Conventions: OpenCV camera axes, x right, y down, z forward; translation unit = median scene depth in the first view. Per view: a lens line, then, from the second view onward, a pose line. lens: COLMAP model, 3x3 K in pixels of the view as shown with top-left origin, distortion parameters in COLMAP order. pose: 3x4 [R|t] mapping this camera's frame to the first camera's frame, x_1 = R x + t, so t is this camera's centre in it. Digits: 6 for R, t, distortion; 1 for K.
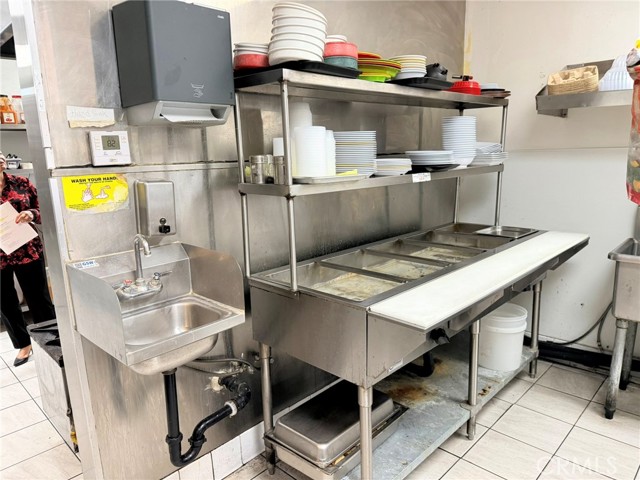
lens RADIAL K [[456.1, 0, 322.0], [0, 456.1, 240.4], [0, 0, 1]] dist [0.054321, -0.070332]
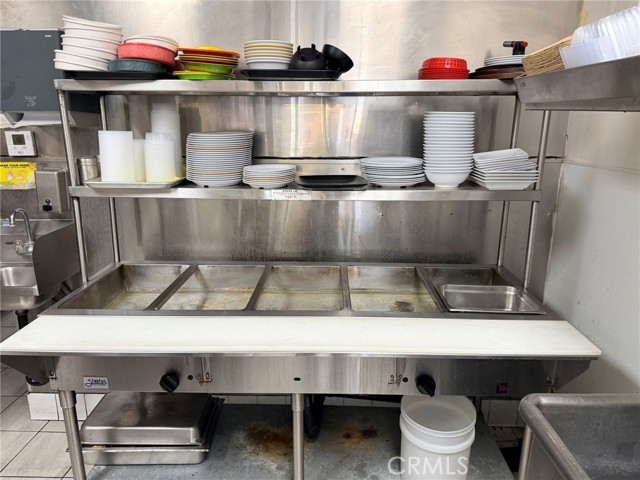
lens RADIAL K [[456.1, 0, 322.0], [0, 456.1, 240.4], [0, 0, 1]] dist [0.054321, -0.070332]
pose [[0.672713, 0.209822, -0.709529, 0.989913], [-0.165416, 0.977326, 0.132182, -0.208537], [0.721176, 0.028447, 0.692168, 0.592813]]
